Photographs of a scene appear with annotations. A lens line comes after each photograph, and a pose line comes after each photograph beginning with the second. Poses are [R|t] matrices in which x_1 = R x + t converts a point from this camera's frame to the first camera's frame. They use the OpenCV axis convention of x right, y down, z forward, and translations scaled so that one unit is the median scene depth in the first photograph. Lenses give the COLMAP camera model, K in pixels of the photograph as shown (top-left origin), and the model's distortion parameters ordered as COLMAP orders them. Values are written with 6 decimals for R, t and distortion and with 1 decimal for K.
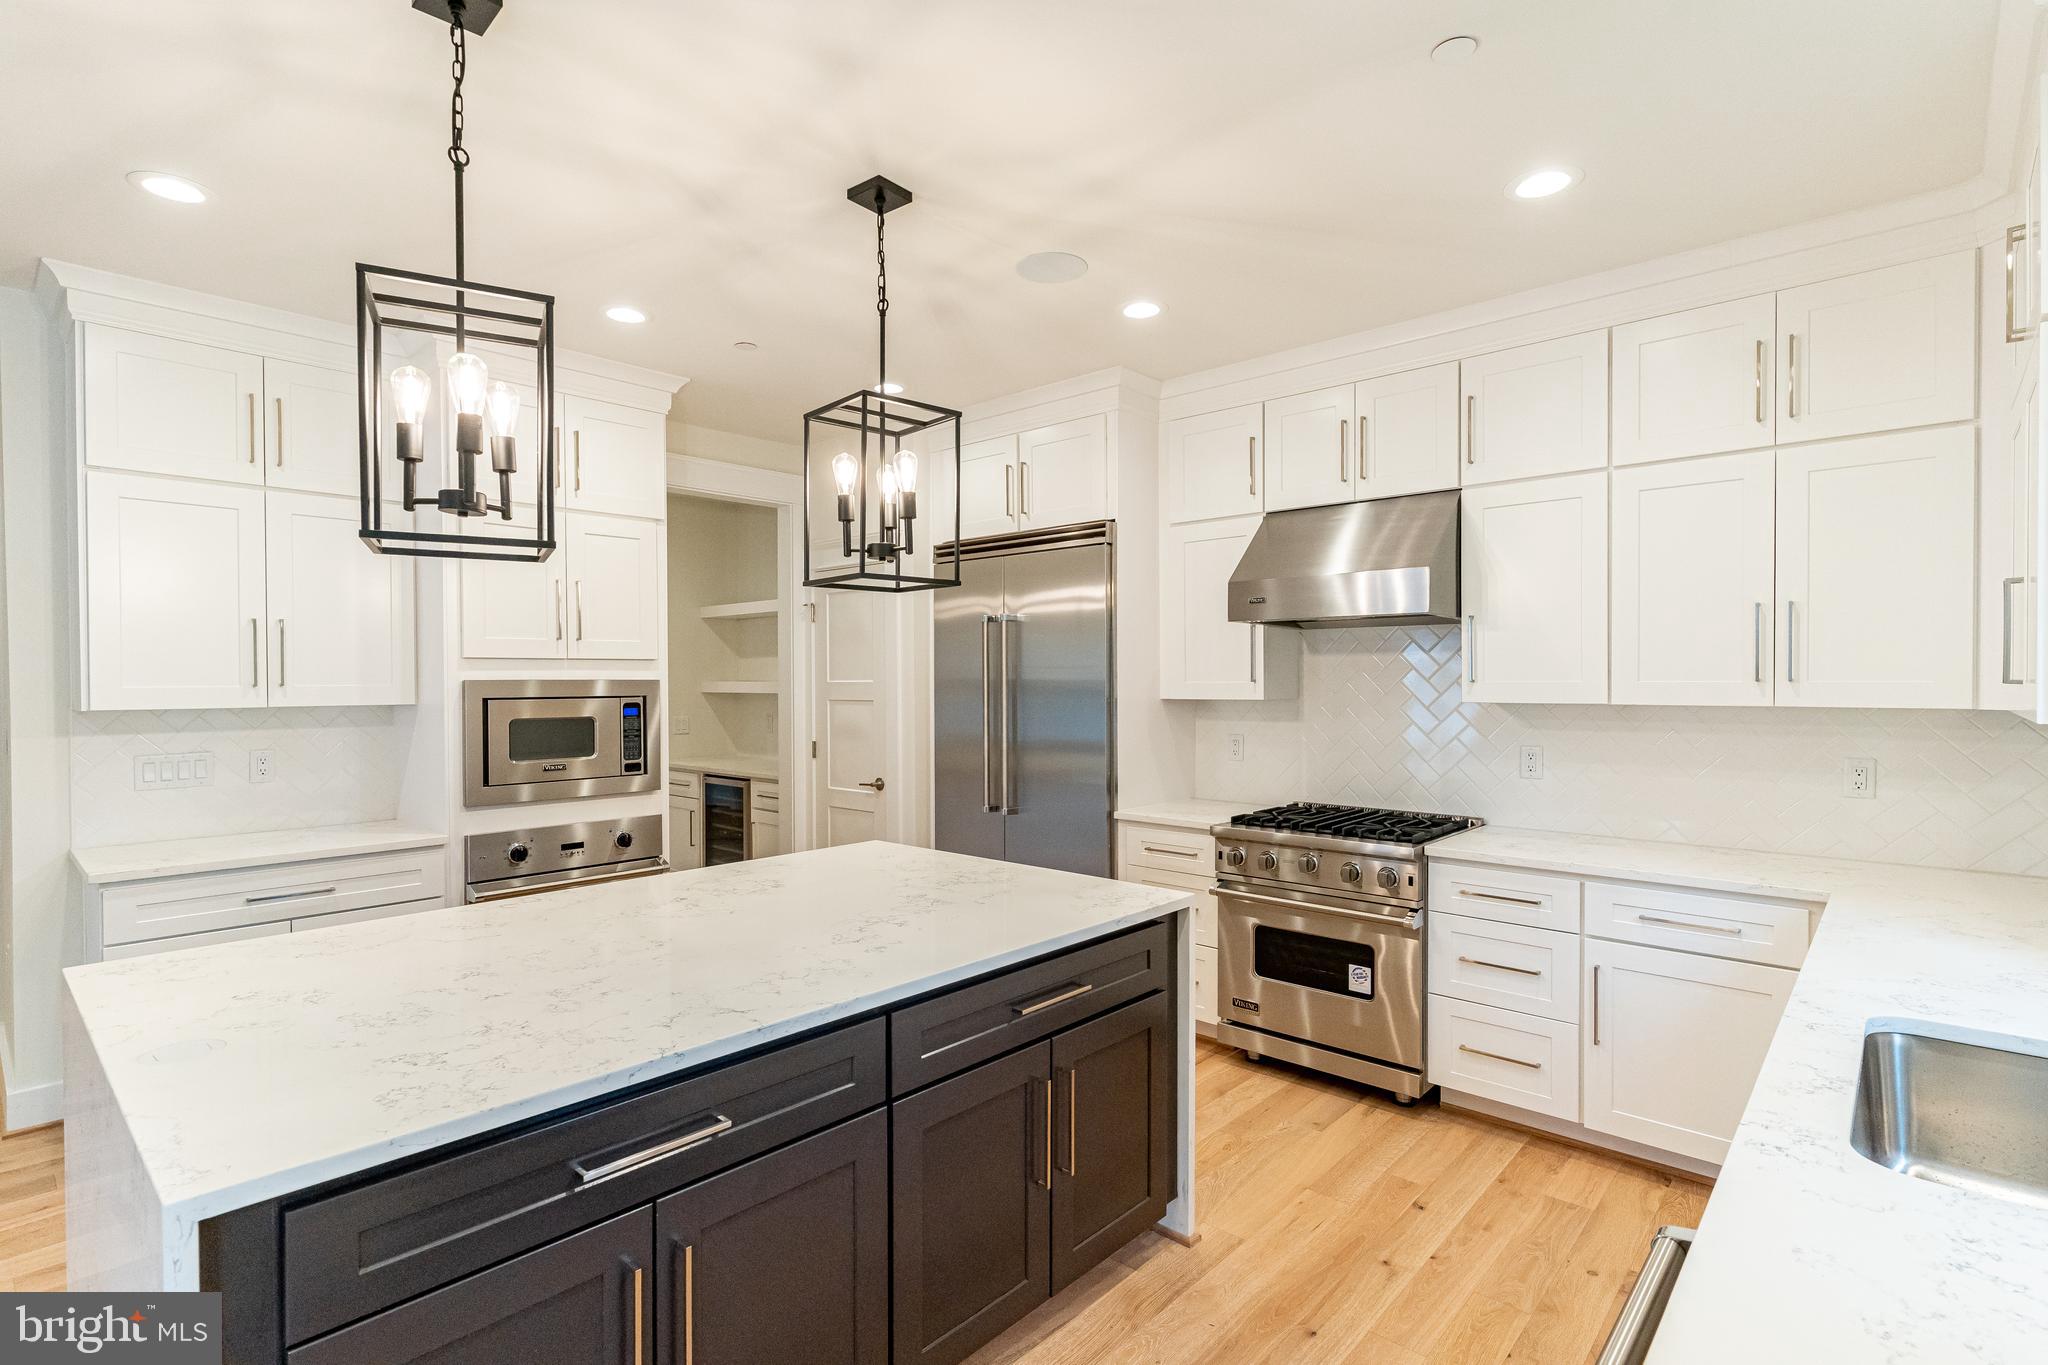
lens RADIAL K [[981.3, 0, 1016.4], [0, 981.3, 686.8], [0, 0, 1]] dist [0.001244, 0.000095]
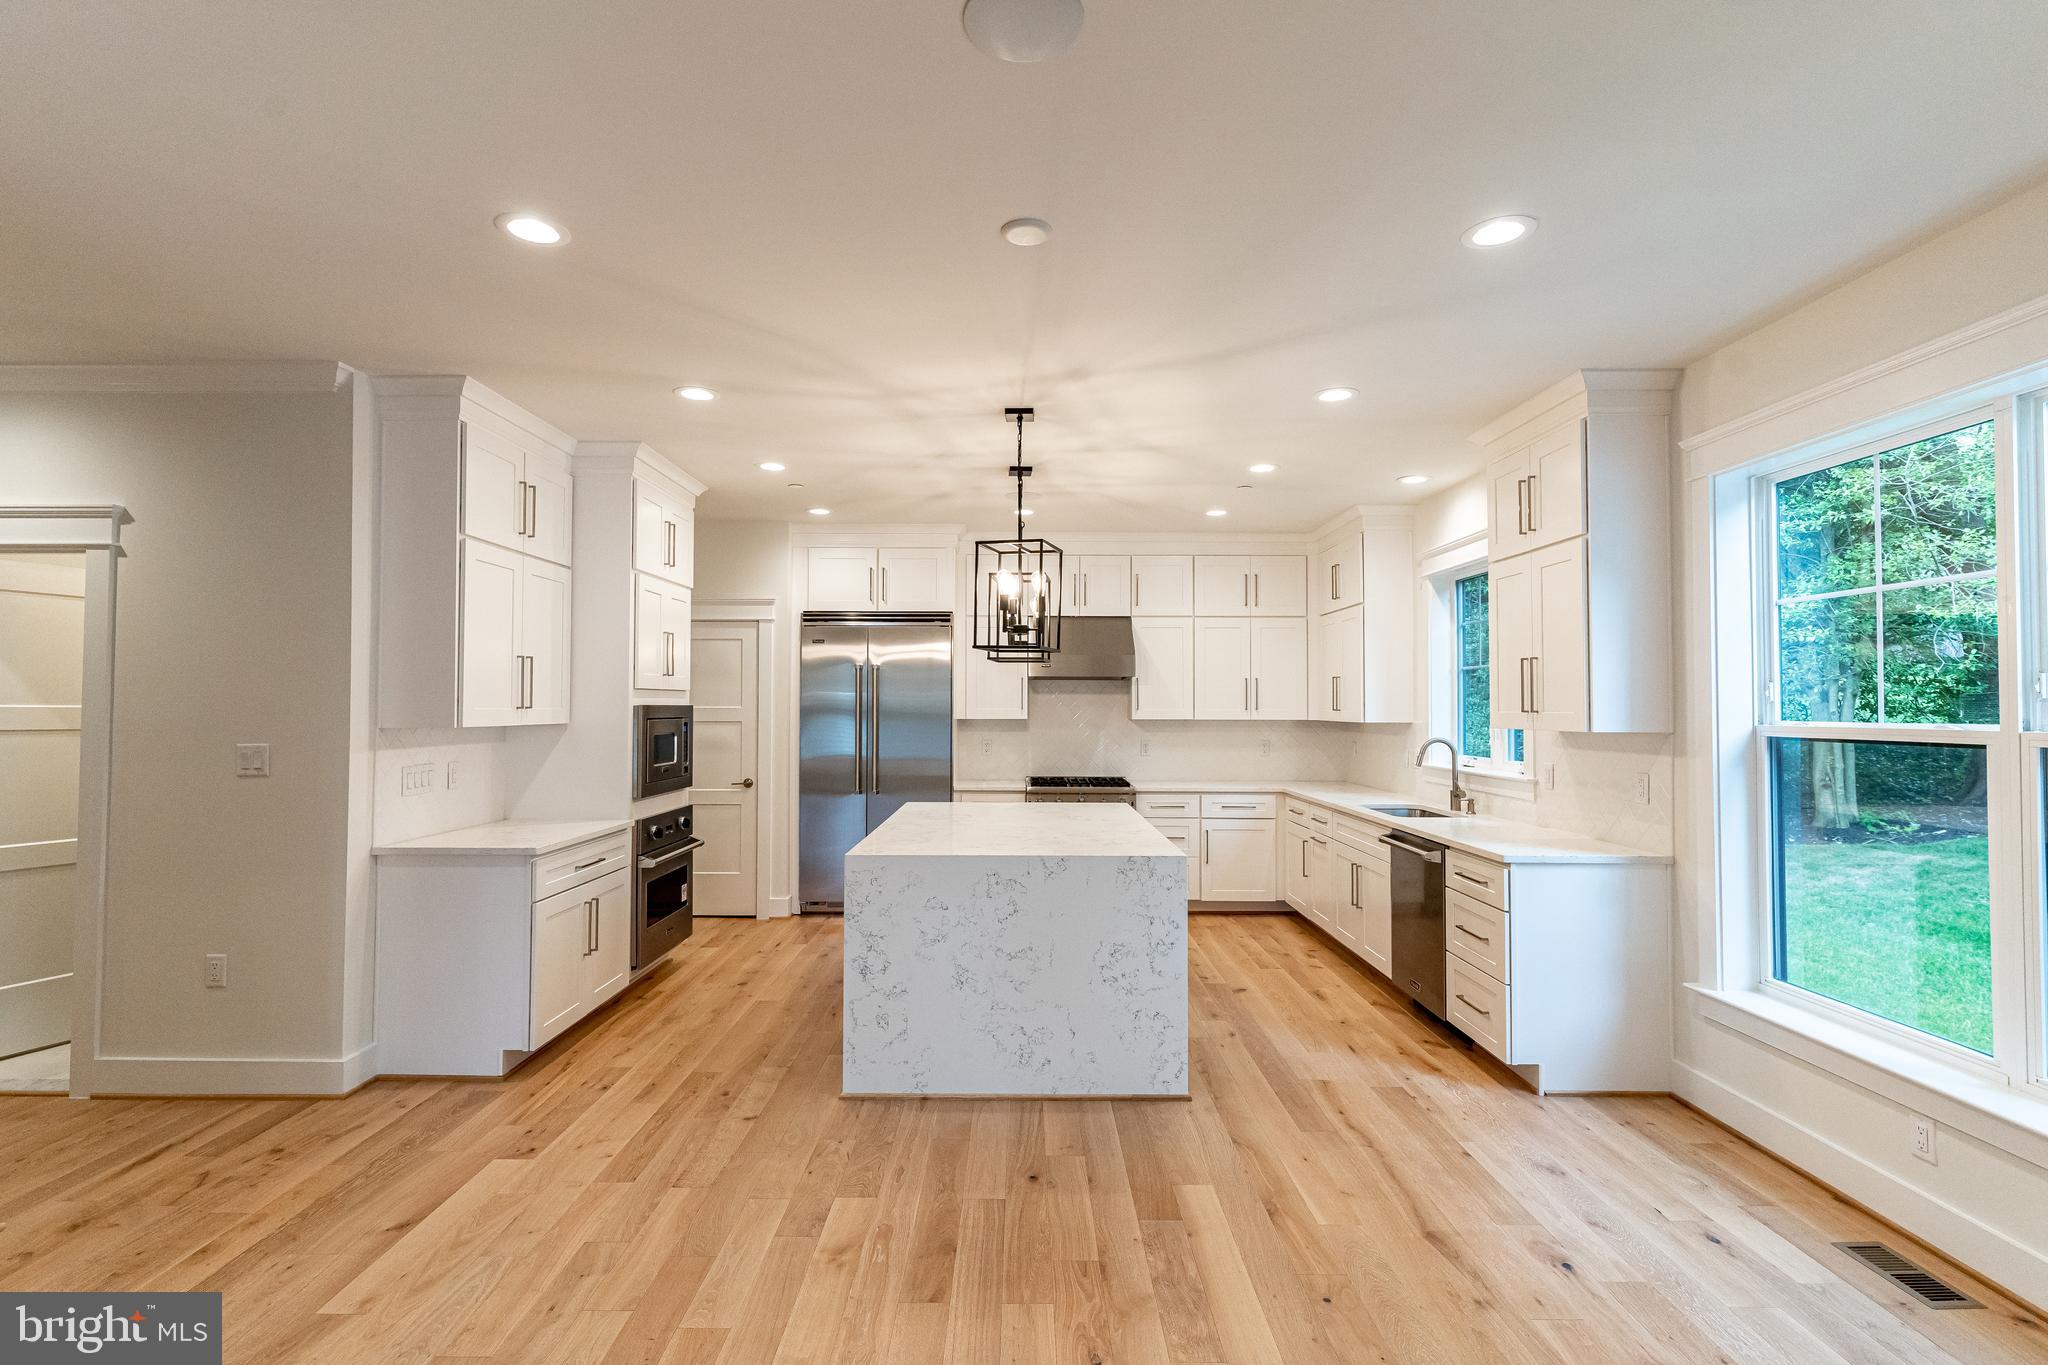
lens RADIAL K [[981.3, 0, 1016.4], [0, 981.3, 686.8], [0, 0, 1]] dist [0.001244, 0.000095]
pose [[0.735017, 0.020435, 0.677740, -1.212171], [-0.000962, 0.999576, -0.029096, 0.007642], [-0.678048, 0.020734, 0.734725, -0.387300]]
